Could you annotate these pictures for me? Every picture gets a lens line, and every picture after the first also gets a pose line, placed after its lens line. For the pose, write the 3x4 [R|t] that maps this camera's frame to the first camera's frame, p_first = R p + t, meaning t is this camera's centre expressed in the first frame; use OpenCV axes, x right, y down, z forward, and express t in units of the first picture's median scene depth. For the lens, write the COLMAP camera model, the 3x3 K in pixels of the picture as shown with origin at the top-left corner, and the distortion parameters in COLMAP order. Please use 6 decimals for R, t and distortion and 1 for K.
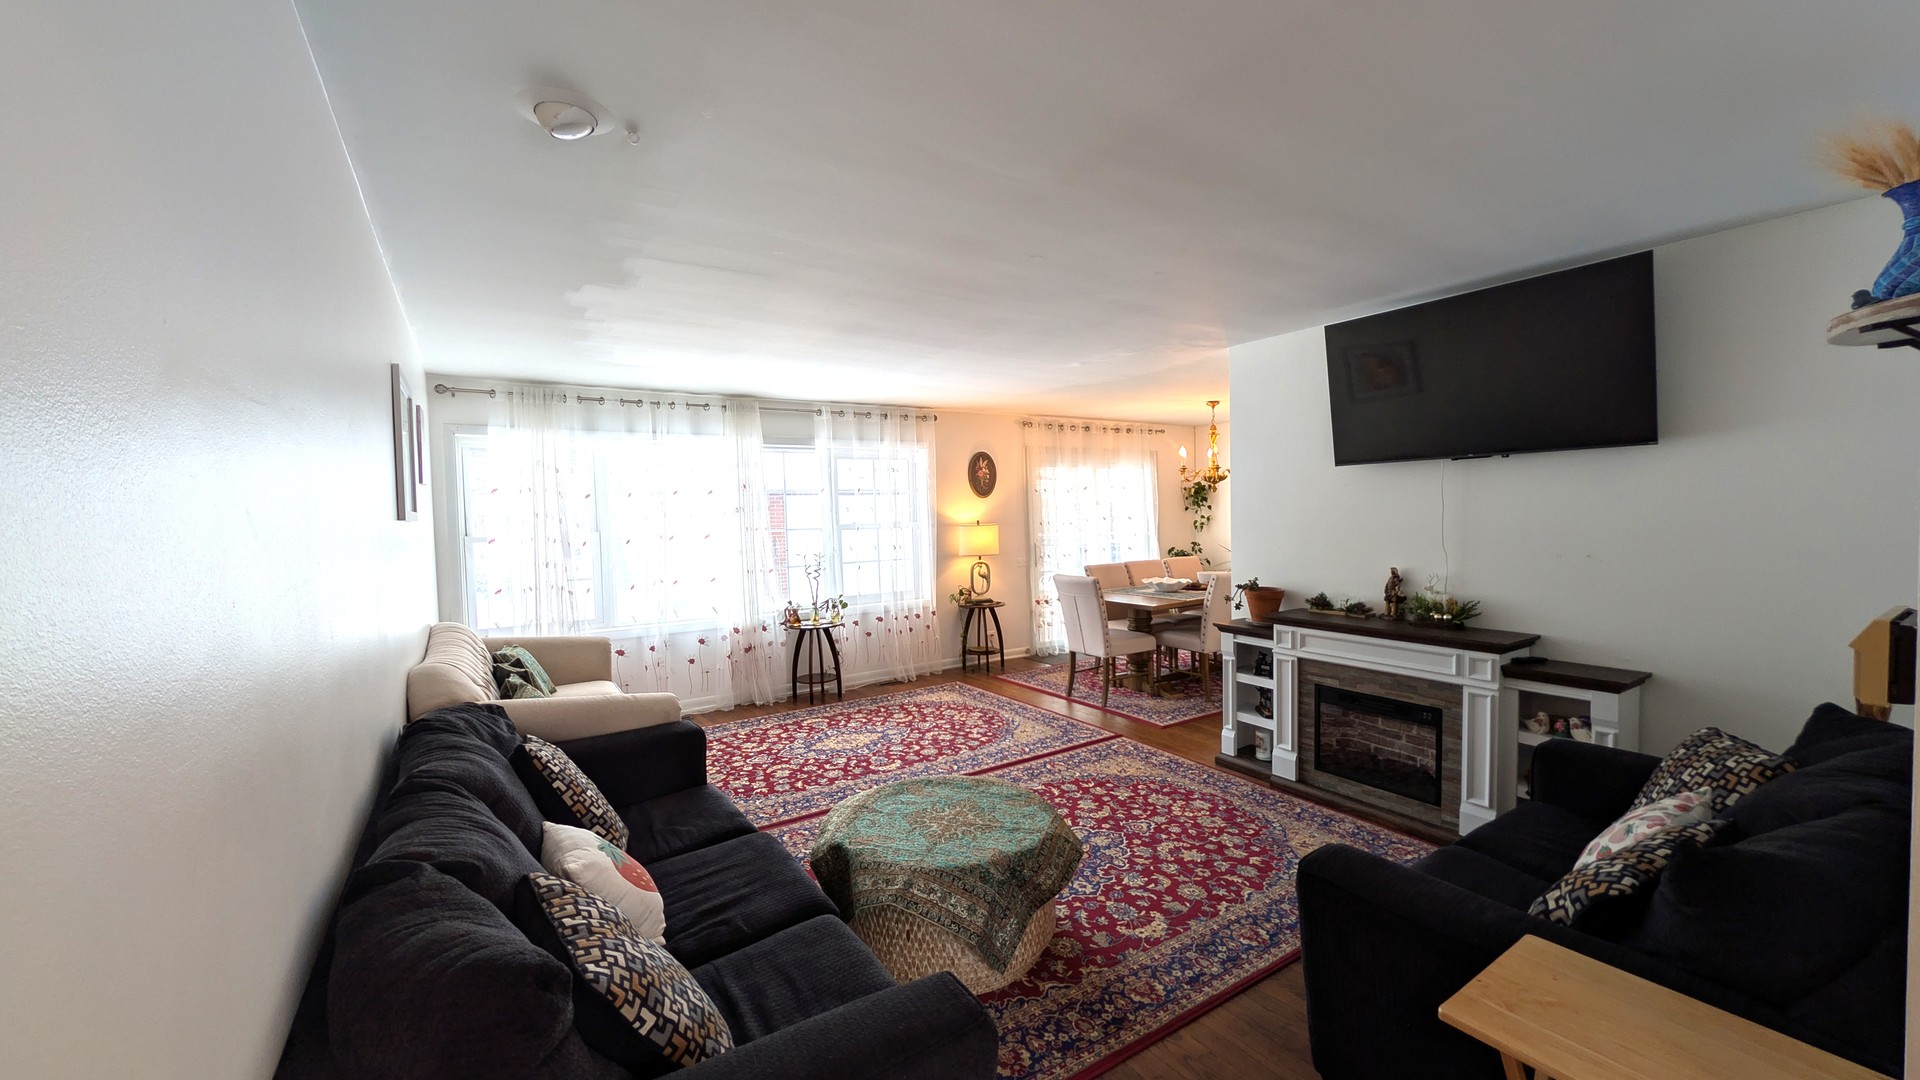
lens RADIAL K [[727.2, 0, 978.9], [0, 727.2, 539.7], [0, 0, 1]] dist [0.000617, -0.000299]
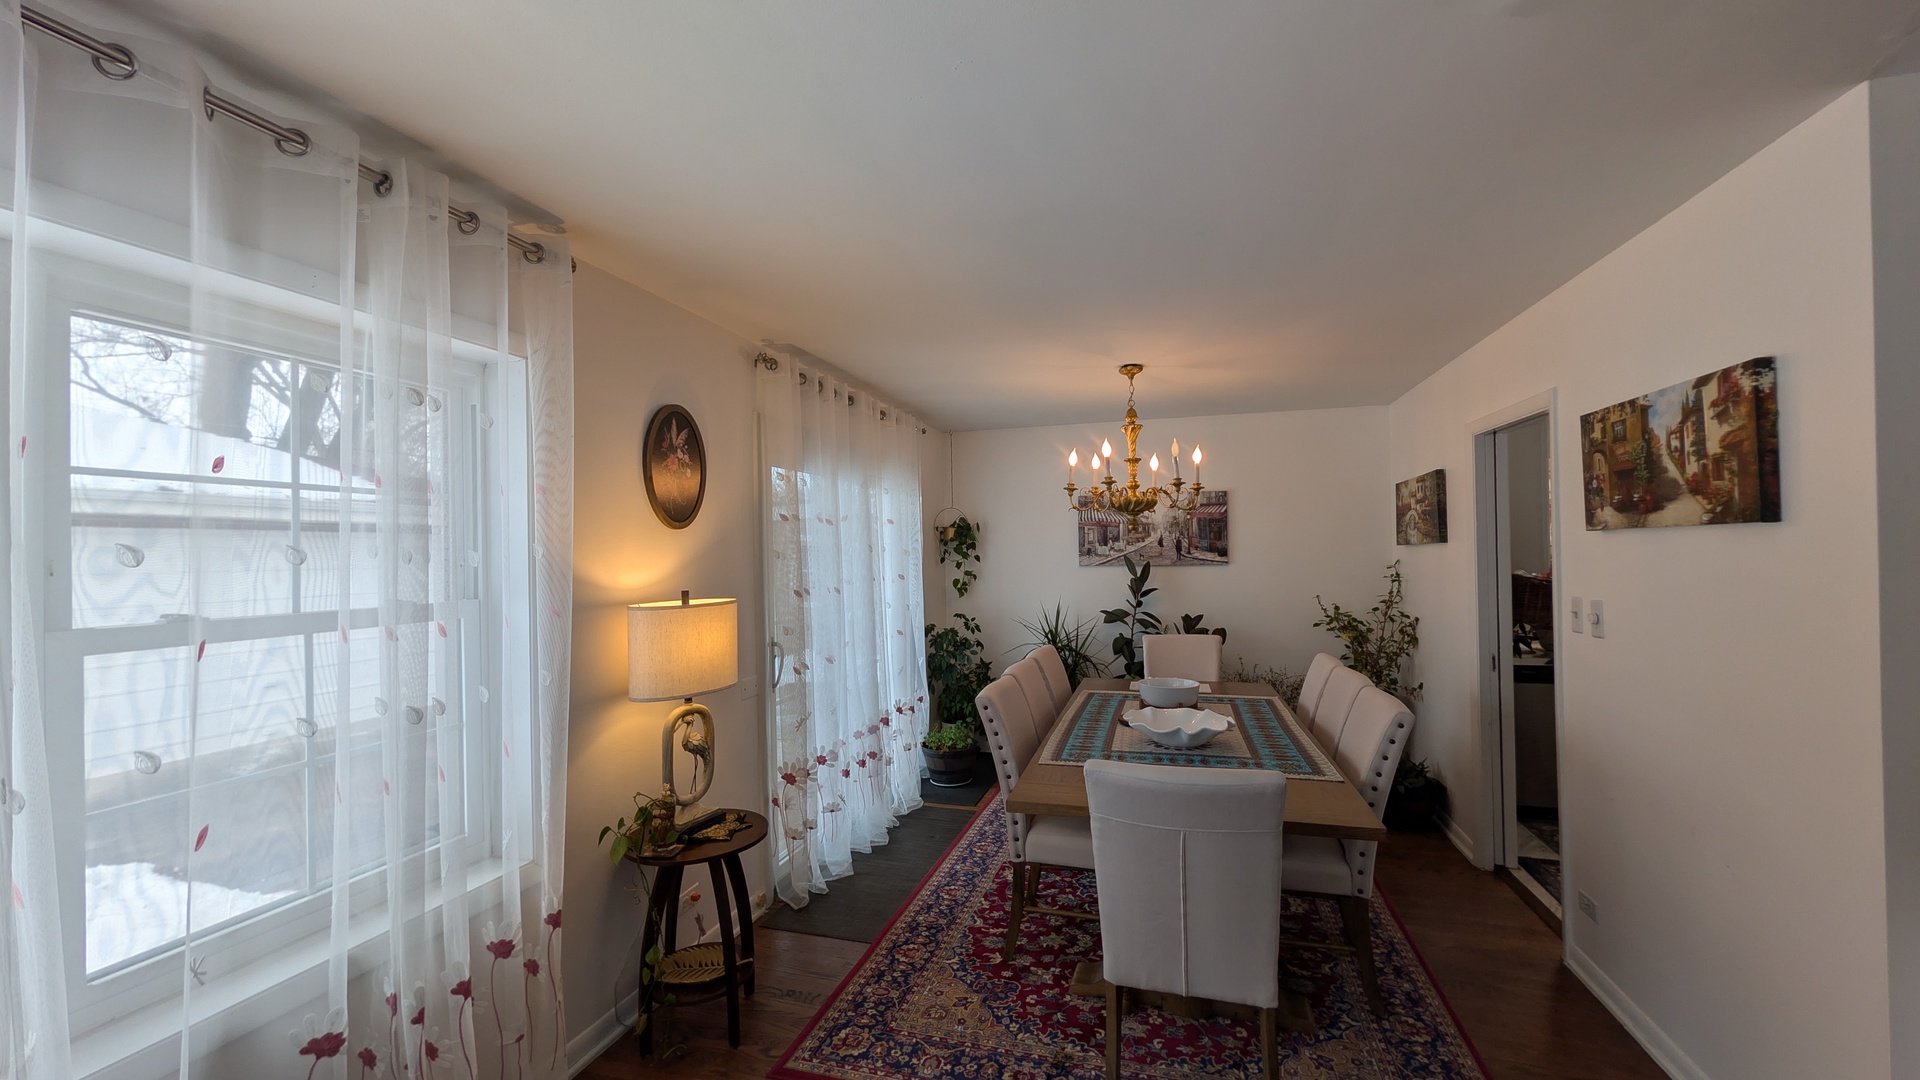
lens RADIAL K [[727.2, 0, 964.9], [0, 727.2, 539.3], [0, 0, 1]] dist [0.000617, -0.000299]
pose [[0.776417, 0.022976, 0.629800, -0.115884], [0.021520, 0.997786, -0.062931, -0.025885], [-0.629852, 0.062414, 0.774204, 0.627198]]
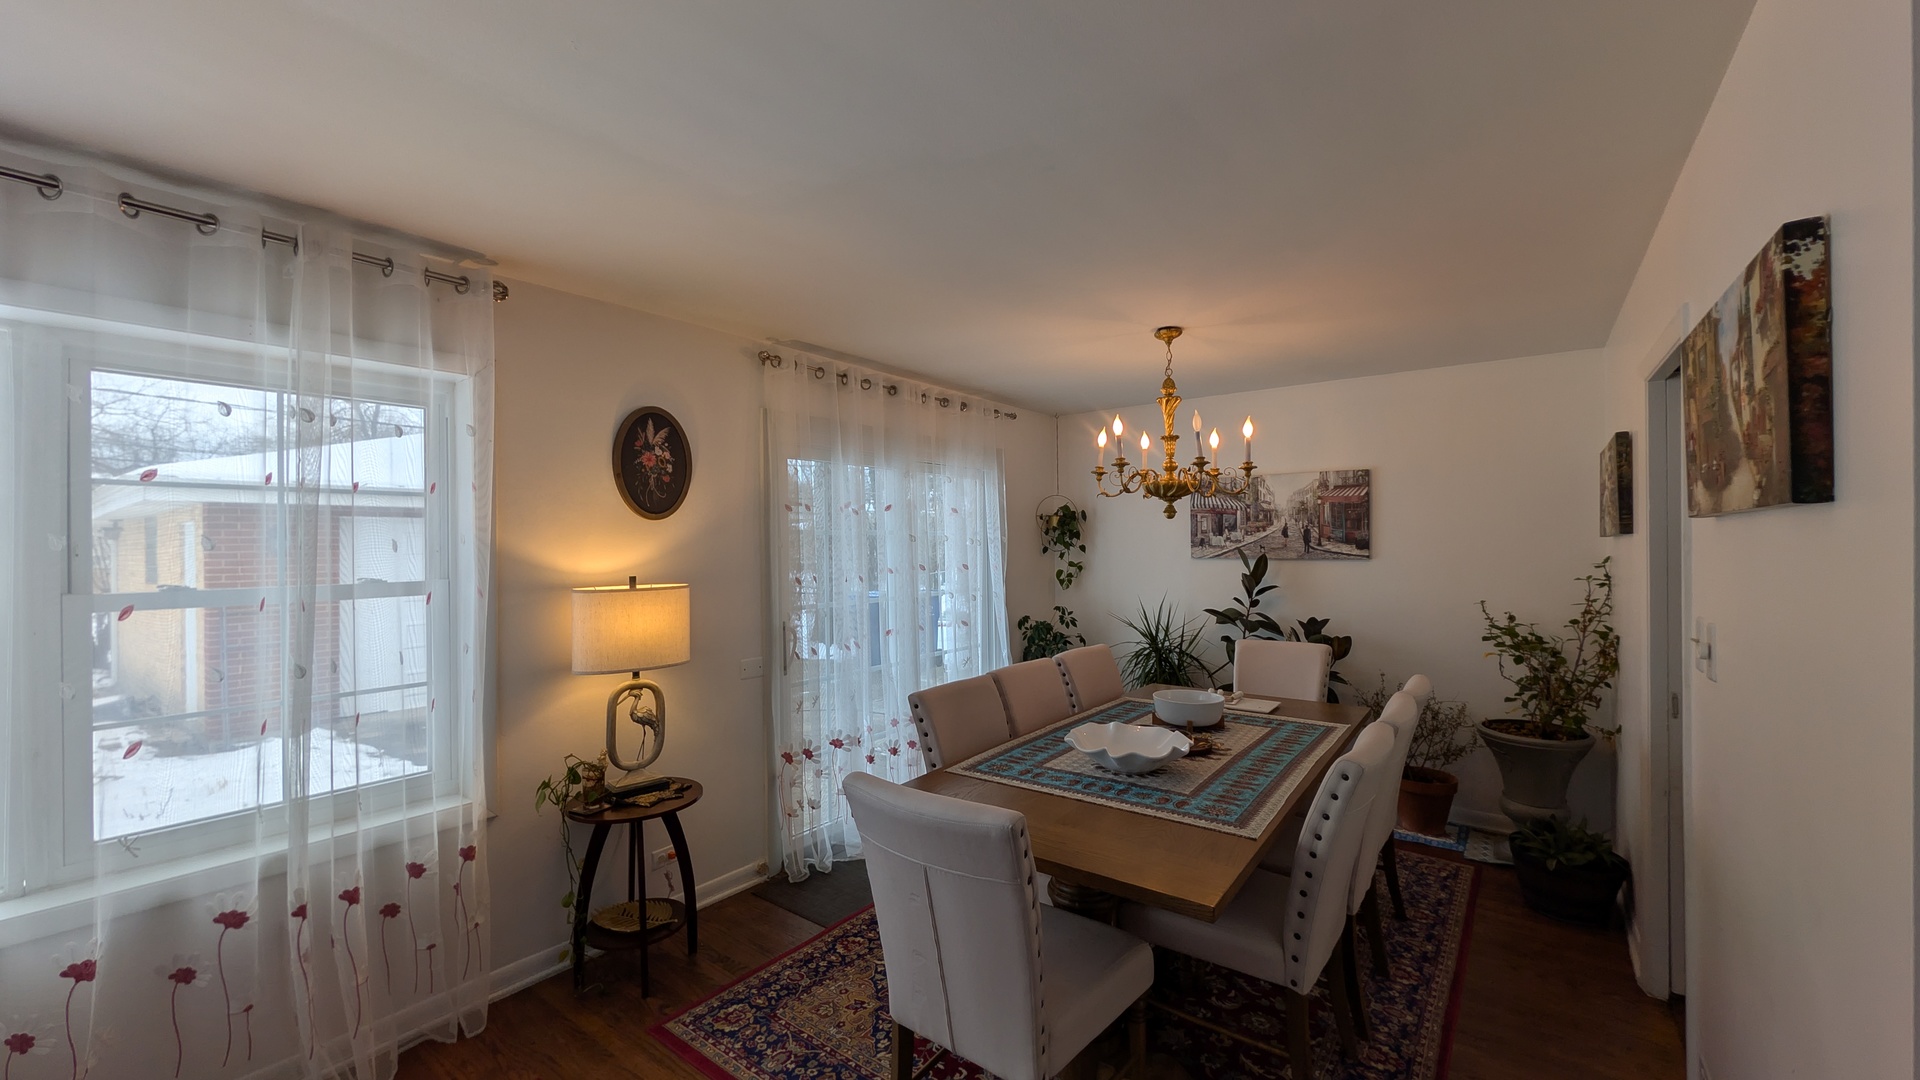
lens RADIAL K [[727.2, 0, 966.1], [0, 727.2, 538.5], [0, 0, 1]] dist [0.000617, -0.000299]
pose [[0.948918, 0.018132, 0.315001, 0.044169], [-0.002145, 0.998695, -0.051025, -0.026672], [-0.315516, 0.047743, 0.947719, 0.564581]]
